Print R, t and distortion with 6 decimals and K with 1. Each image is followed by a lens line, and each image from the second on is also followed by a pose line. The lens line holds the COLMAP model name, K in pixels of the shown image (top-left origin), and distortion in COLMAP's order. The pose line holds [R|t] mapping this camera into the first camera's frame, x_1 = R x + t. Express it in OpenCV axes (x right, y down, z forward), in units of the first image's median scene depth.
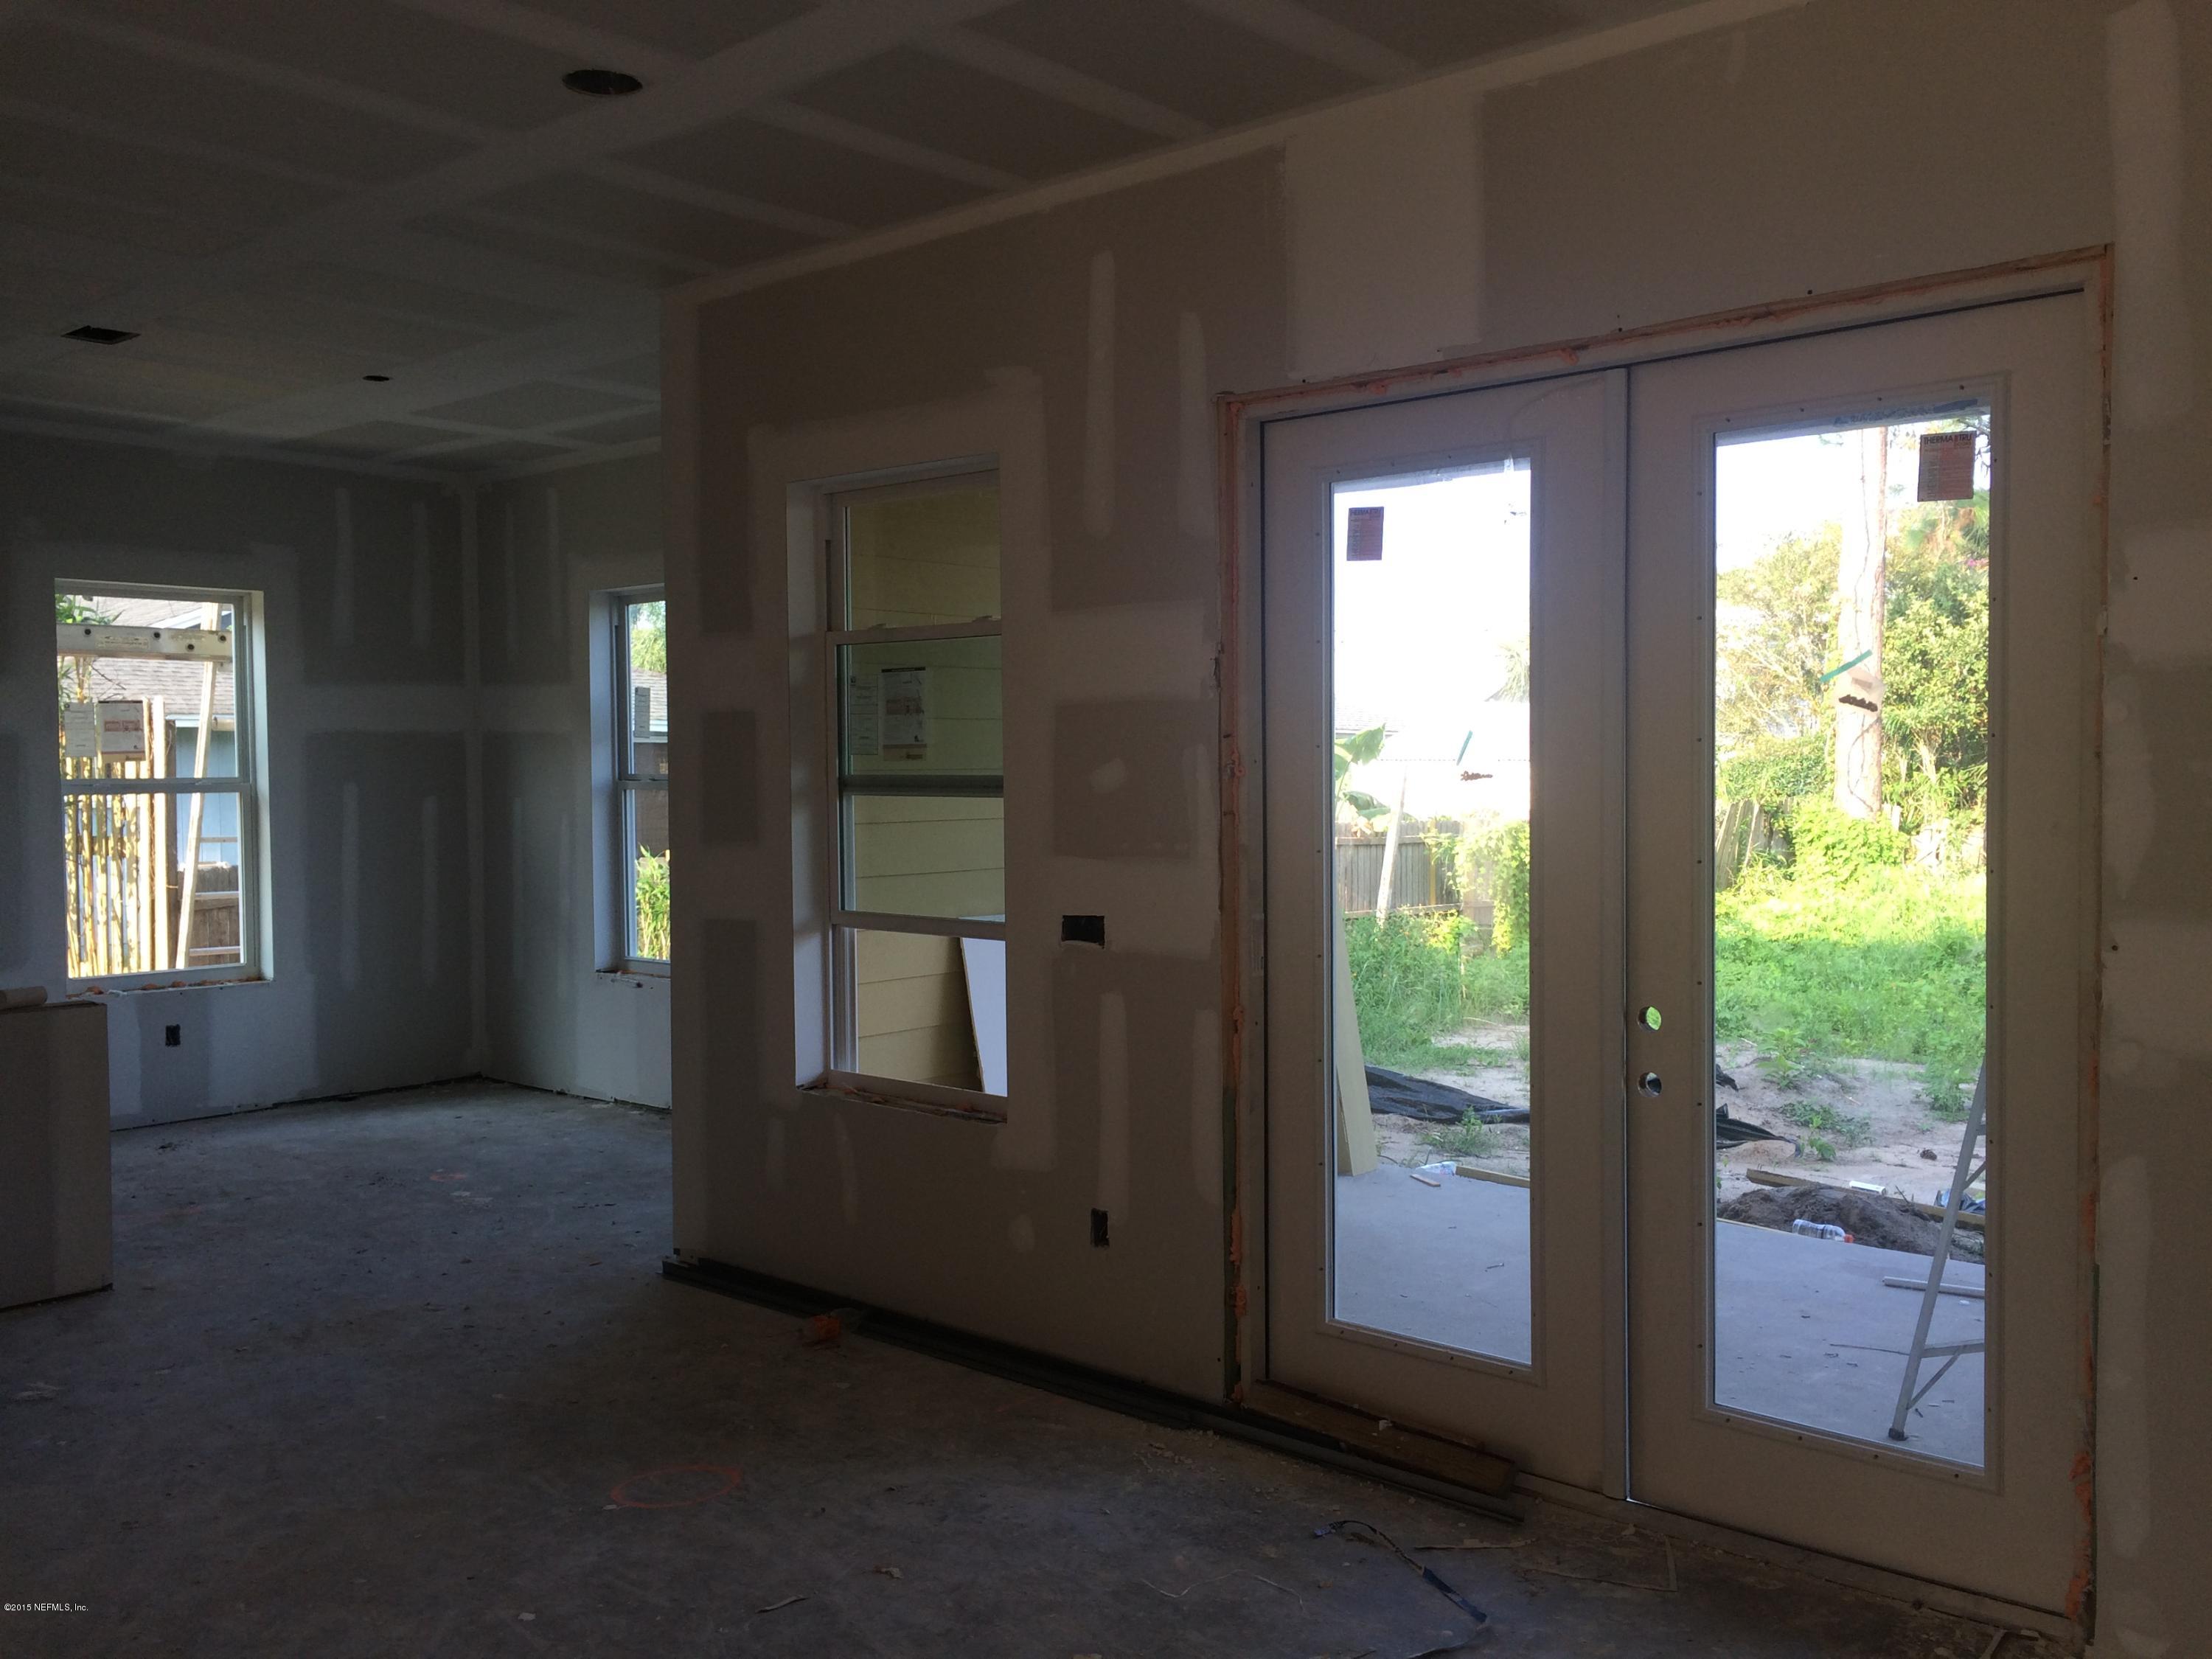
lens RADIAL K [[1851.9, 0, 1104.1], [0, 1851.9, 827.3], [0, 0, 1]] dist [0.063375, -0.104713]
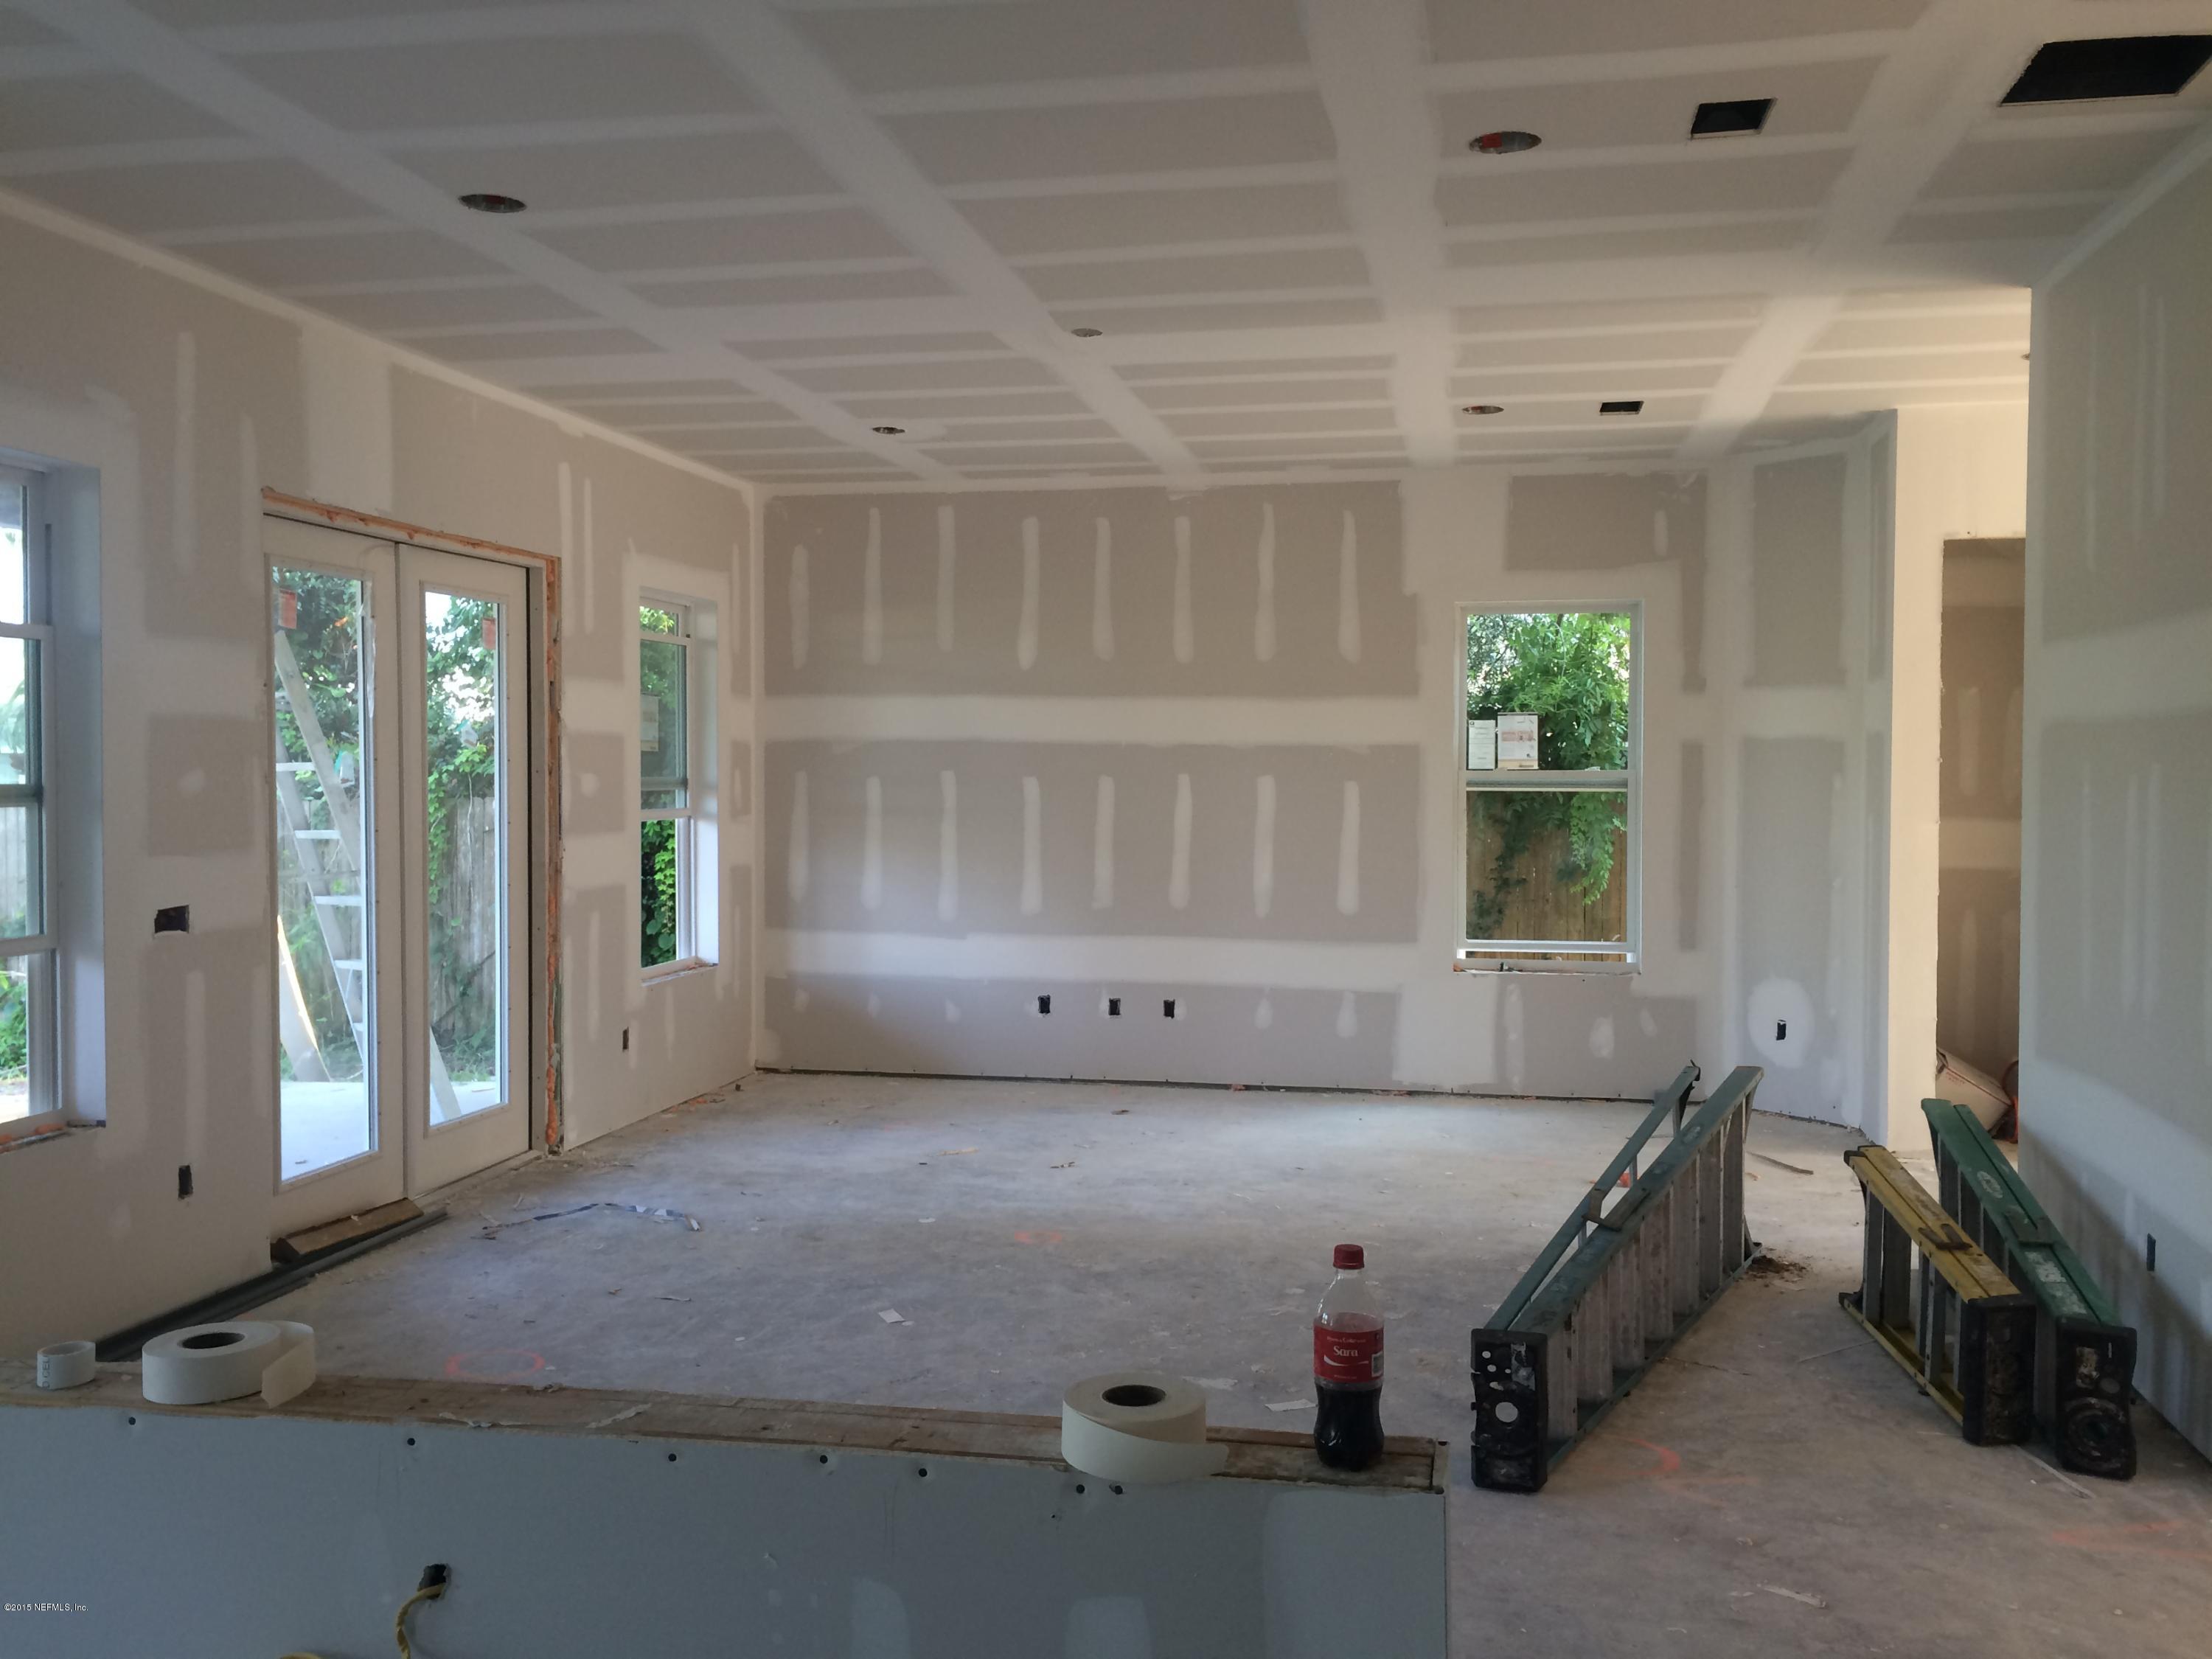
lens RADIAL K [[1851.9, 0, 1104.1], [0, 1851.9, 827.3], [0, 0, 1]] dist [0.063375, -0.104713]
pose [[-0.494823, -0.022801, 0.868695, -0.881446], [0.032658, 0.998462, 0.044810, -0.022970], [-0.868380, 0.050543, -0.493317, 0.739829]]
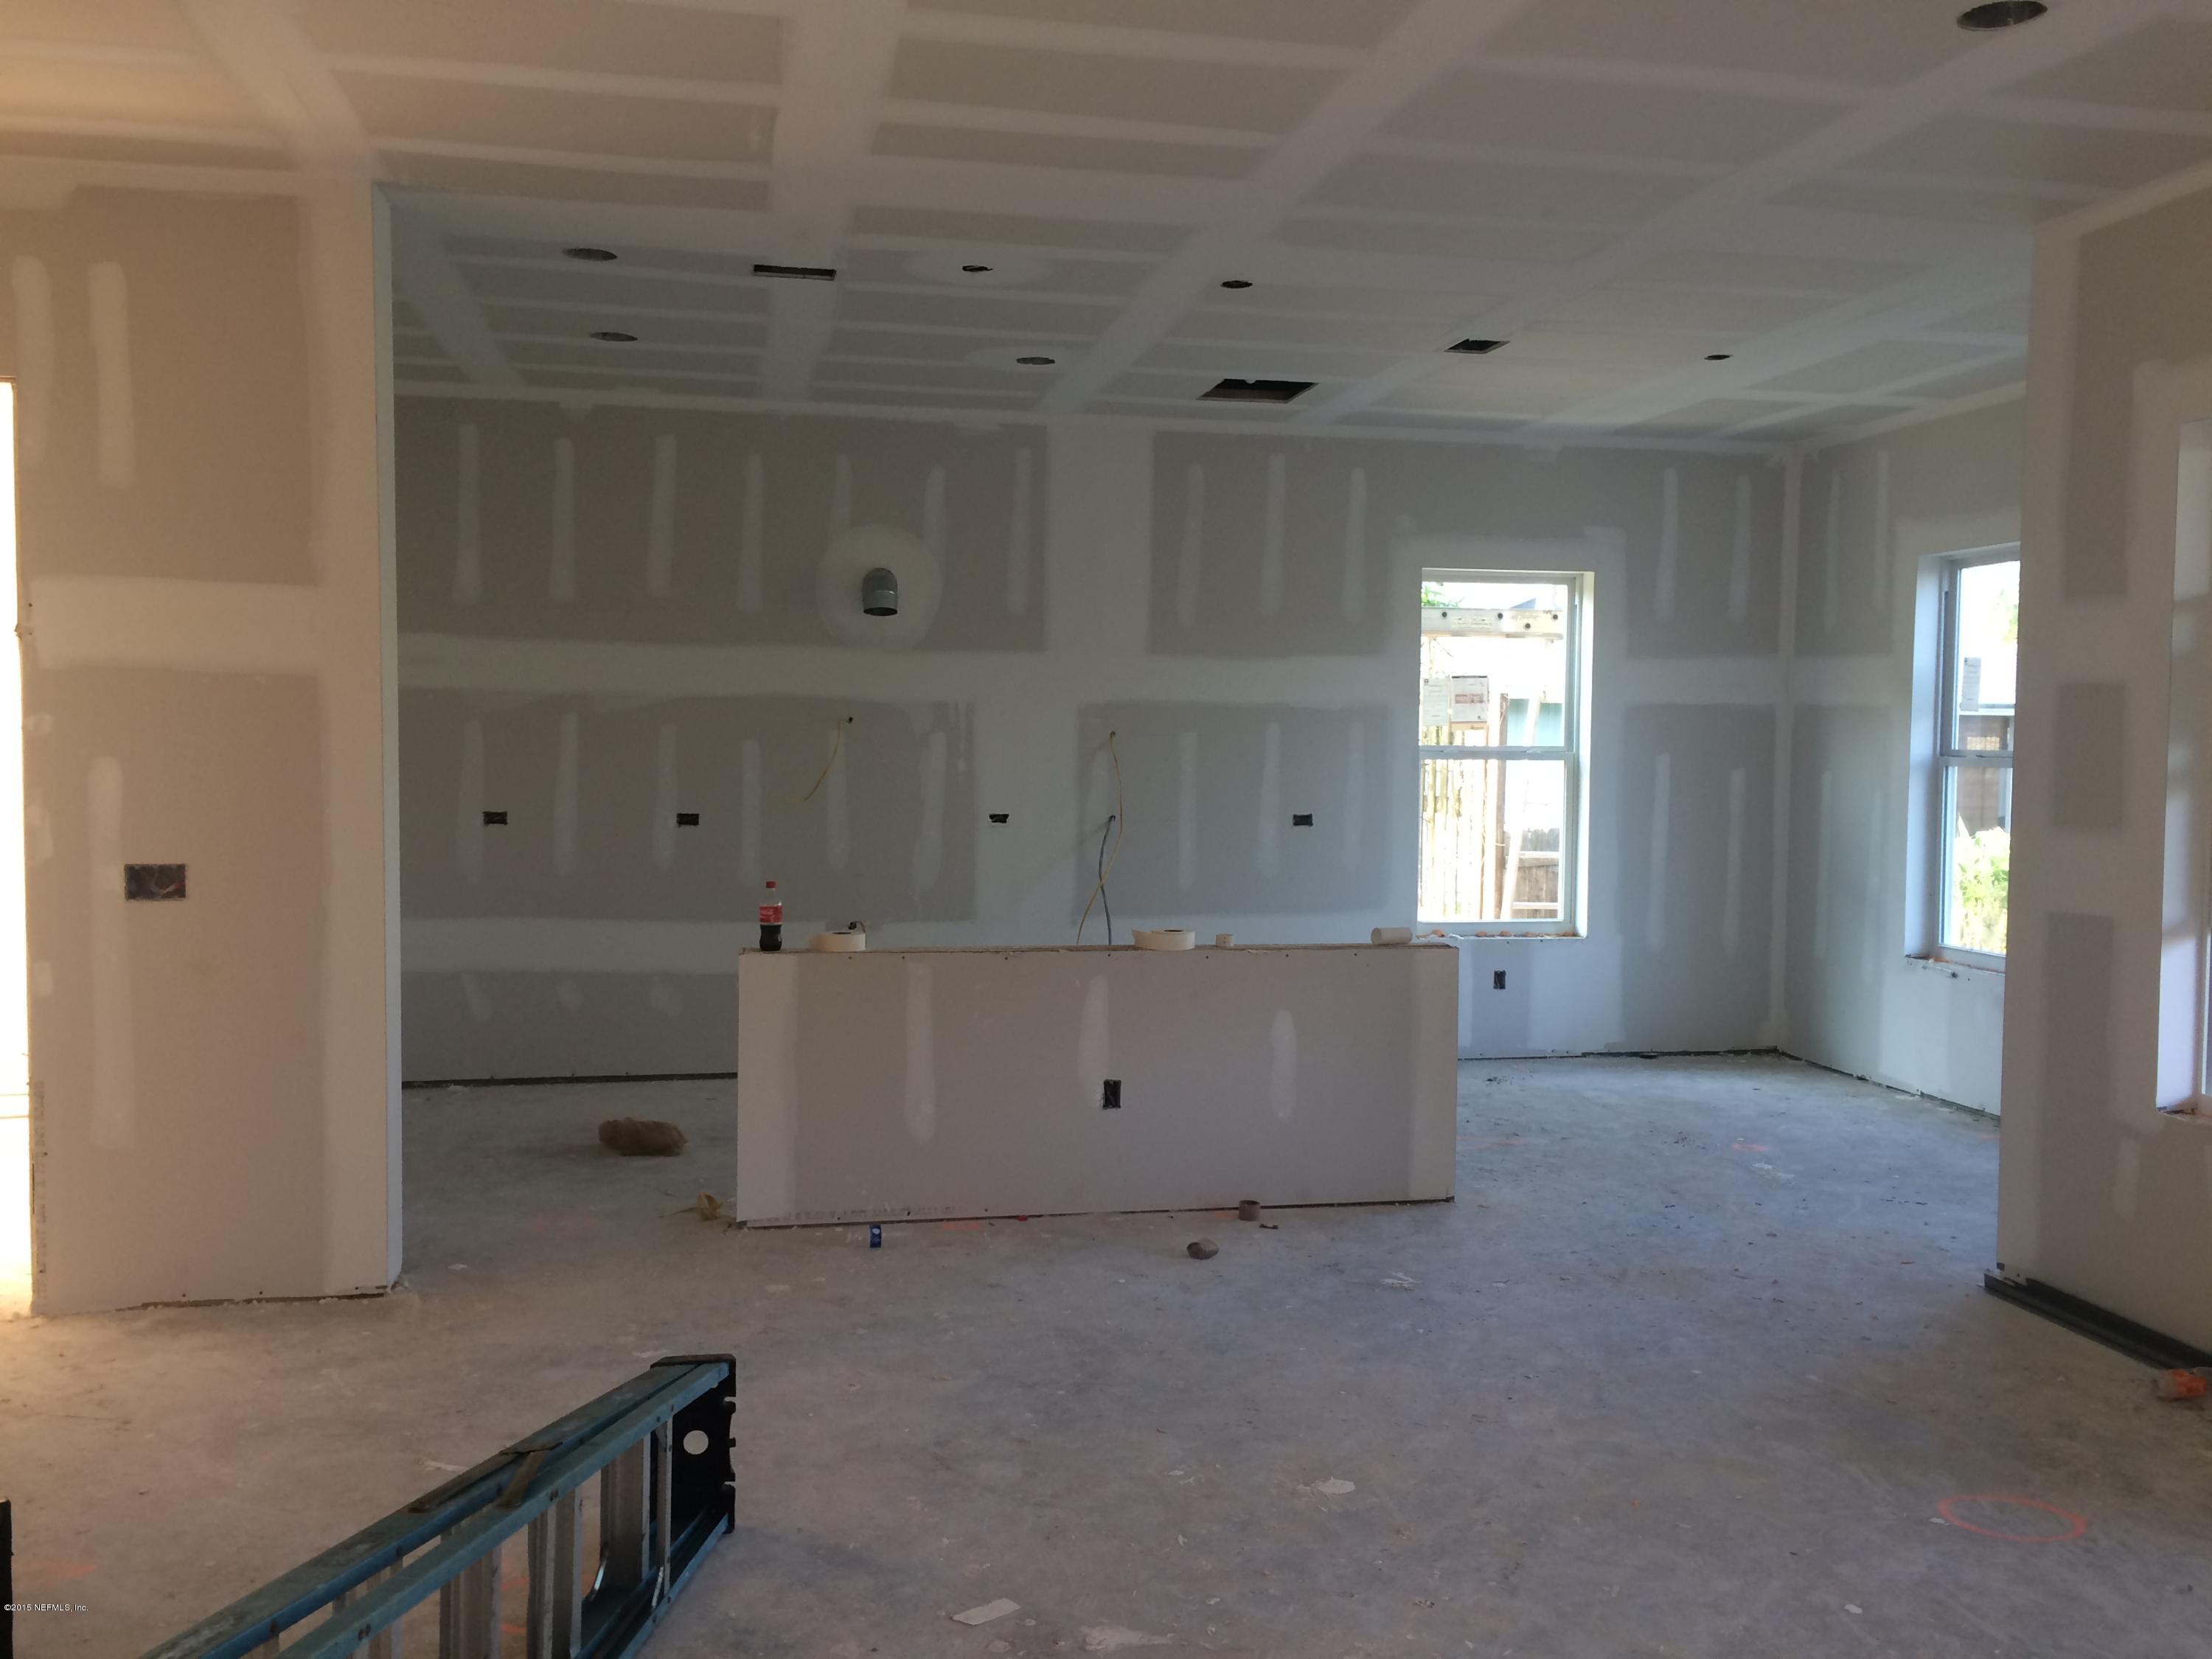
lens RADIAL K [[1851.9, 0, 1104.1], [0, 1851.9, 827.3], [0, 0, 1]] dist [0.063375, -0.104713]
pose [[0.790154, 0.045397, -0.611225, -0.019267], [-0.035801, 0.998969, 0.027913, -0.000684], [0.611862, -0.000173, 0.790964, -0.008831]]
